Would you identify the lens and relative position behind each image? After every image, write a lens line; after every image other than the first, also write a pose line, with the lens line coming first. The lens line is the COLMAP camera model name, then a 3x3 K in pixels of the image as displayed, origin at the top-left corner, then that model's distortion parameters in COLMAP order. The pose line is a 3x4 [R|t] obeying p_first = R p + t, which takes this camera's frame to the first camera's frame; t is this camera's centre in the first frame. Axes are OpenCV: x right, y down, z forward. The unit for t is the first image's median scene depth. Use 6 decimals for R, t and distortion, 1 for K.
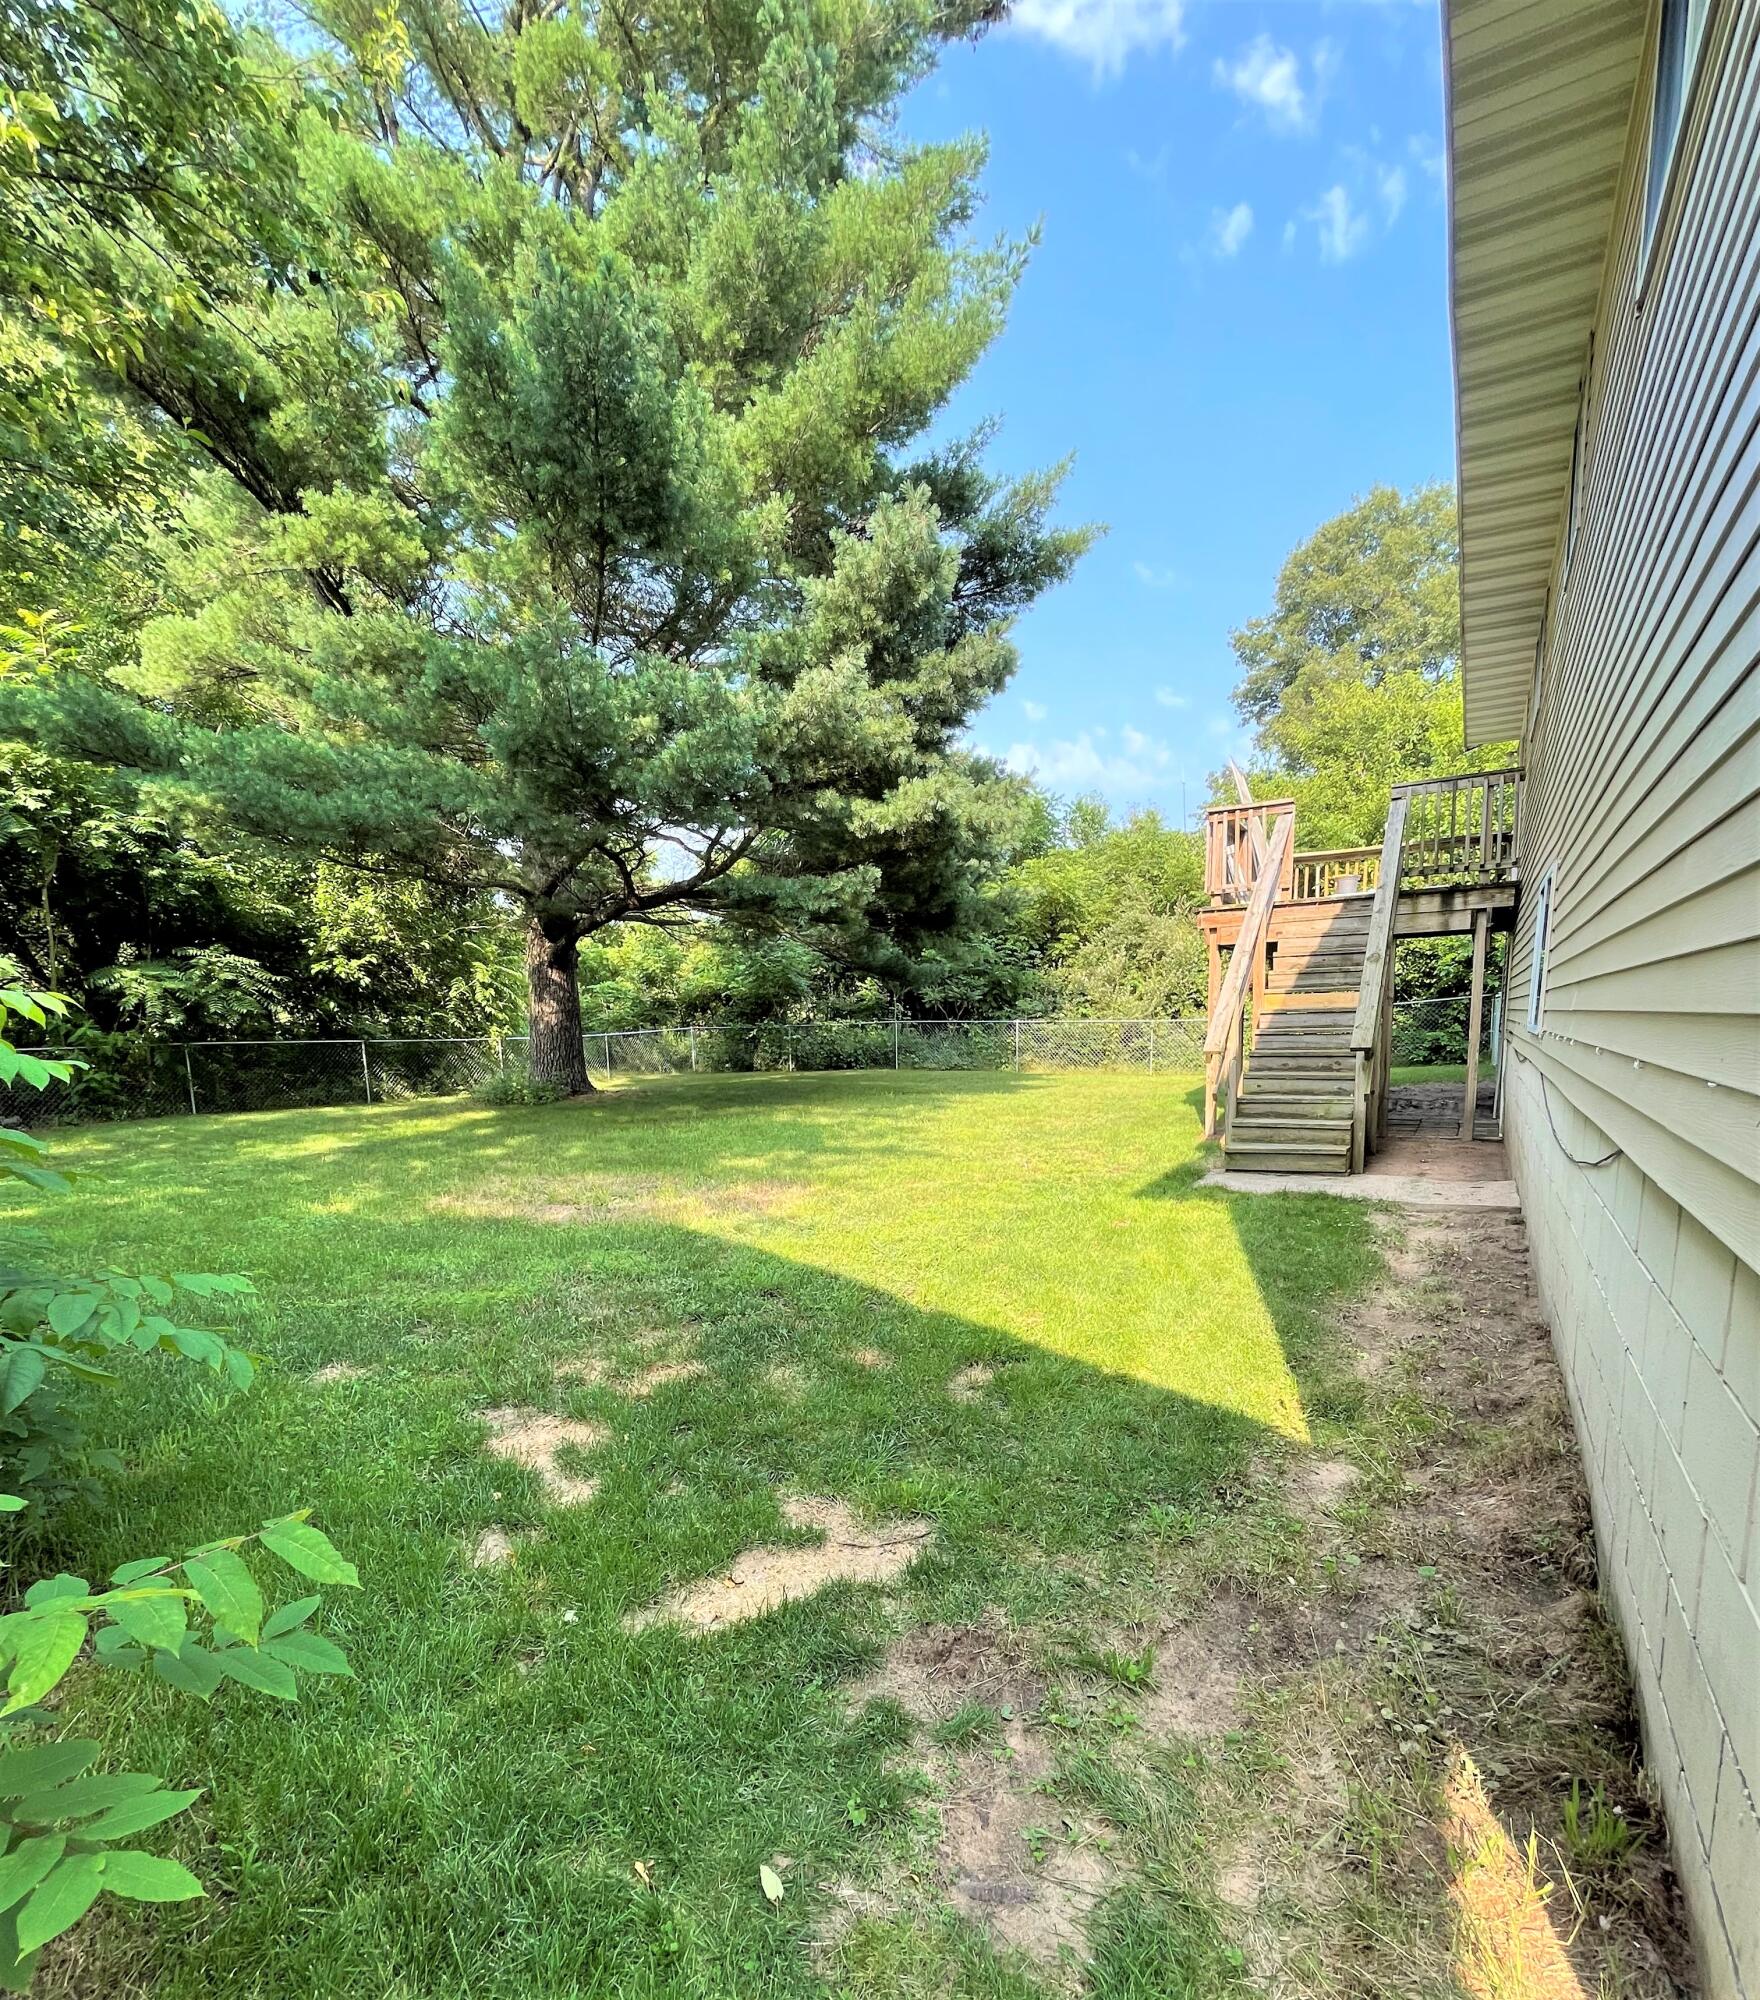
lens RADIAL K [[1046.6, 0, 880.0], [0, 1046.6, 1000.0], [0, 0, 1]] dist [0.000052, -0.000001]
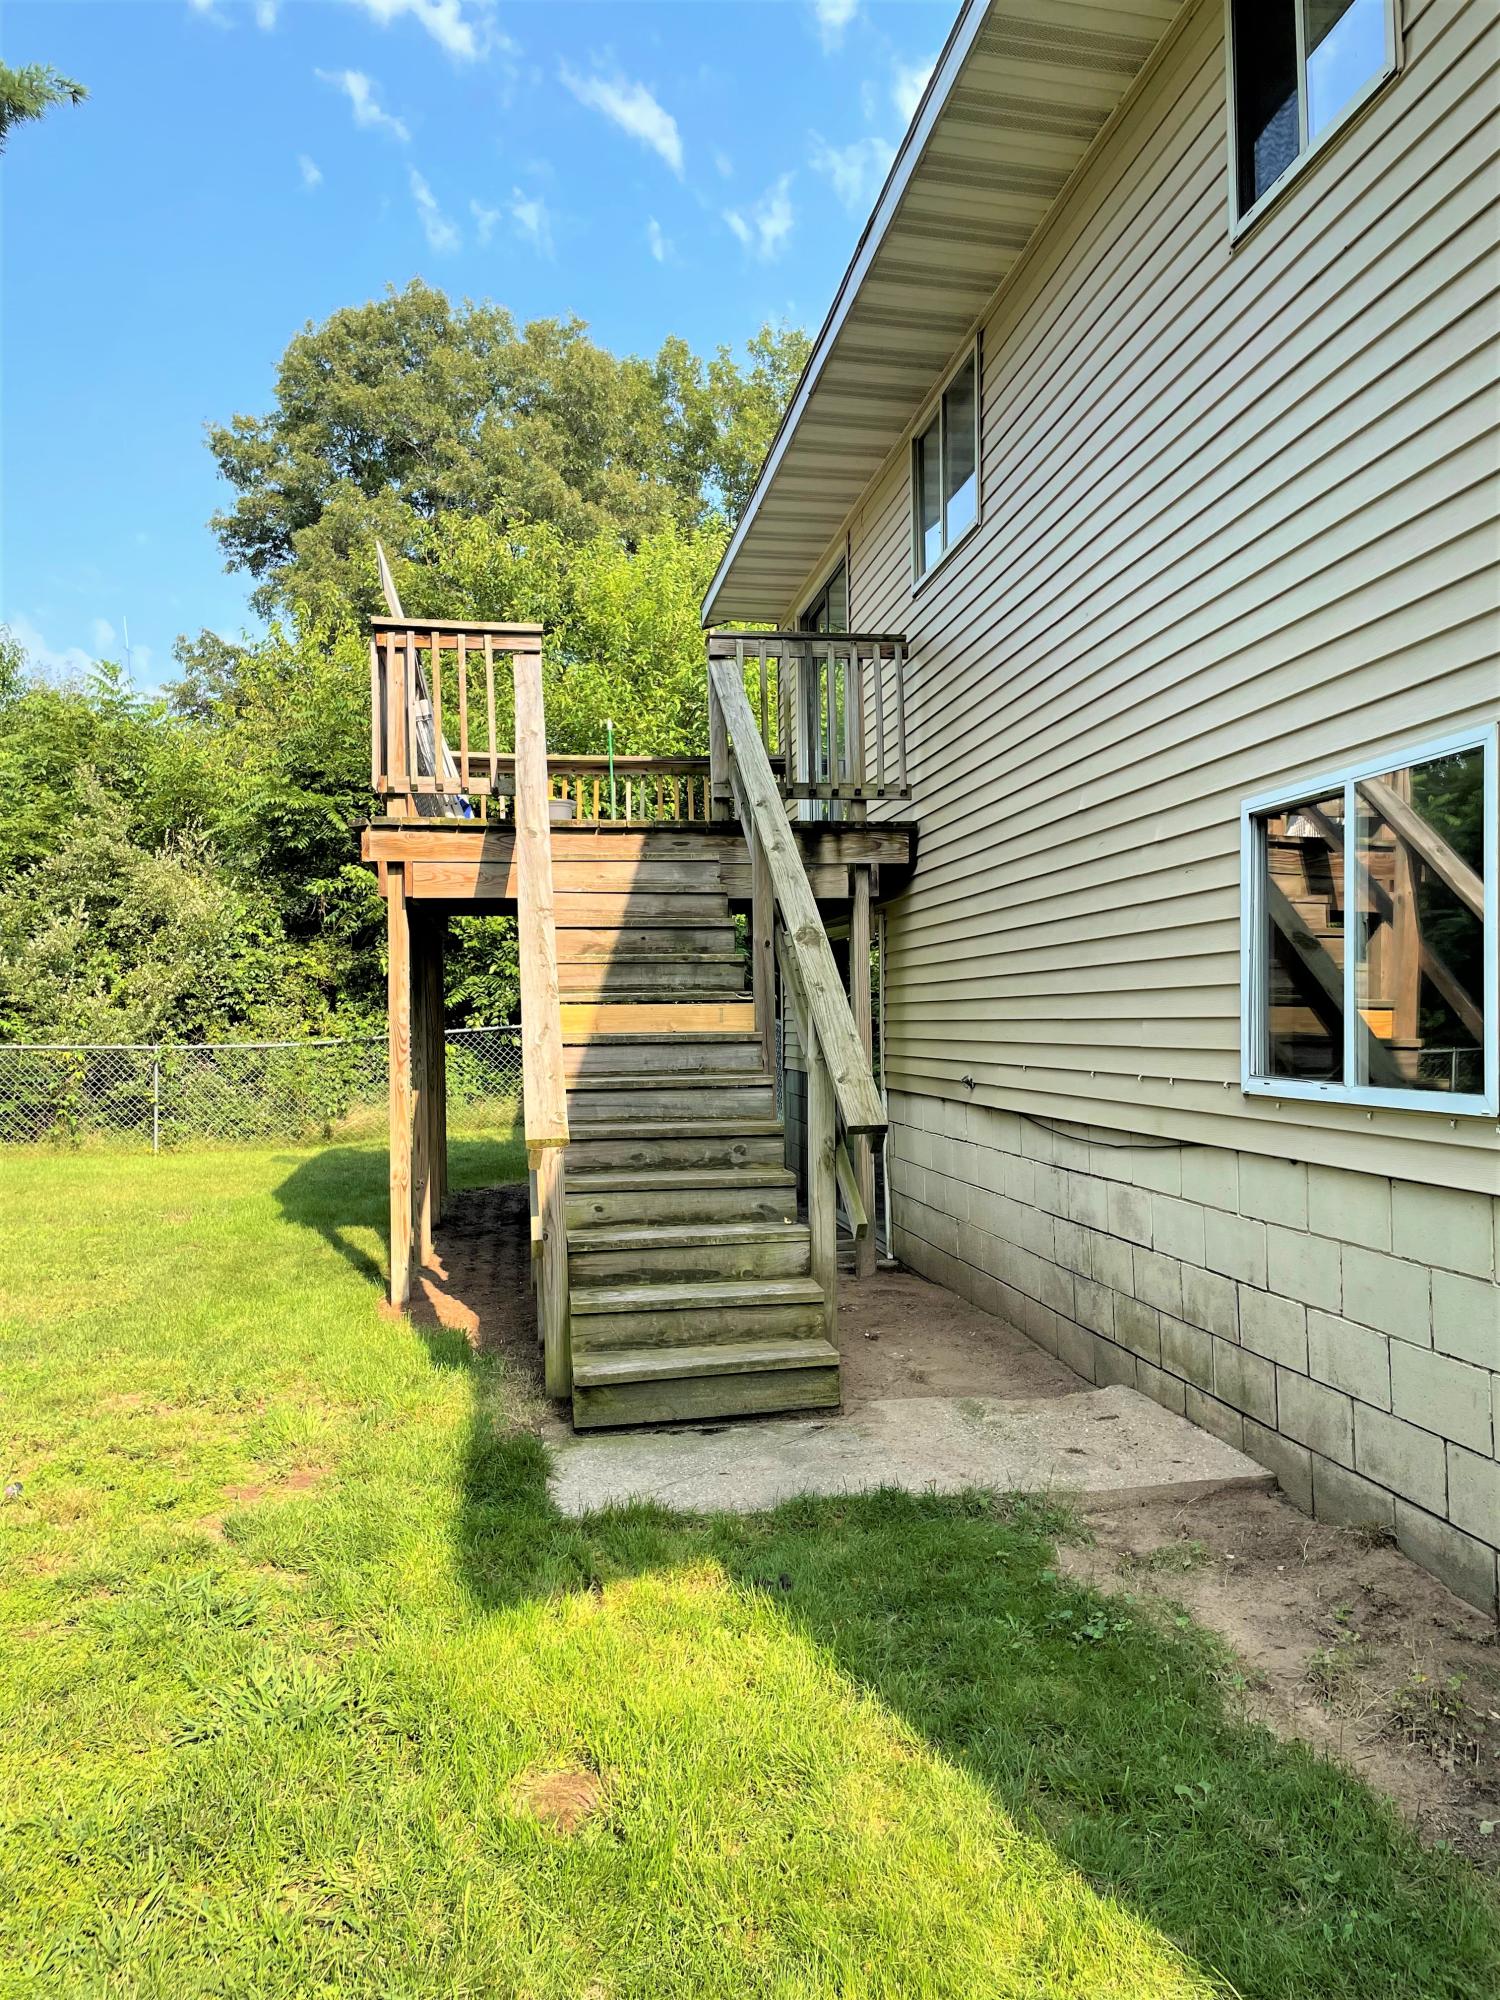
lens RADIAL K [[1437.3, 0, 750.0], [0, 1437.3, 1000.0], [0, 0, 1]] dist [0.110637, -0.157628]
pose [[0.745673, 0.024654, 0.665855, -0.002218], [-0.021810, 0.999683, -0.012590, -0.000691], [-0.665955, -0.005134, 0.745975, 0.429855]]
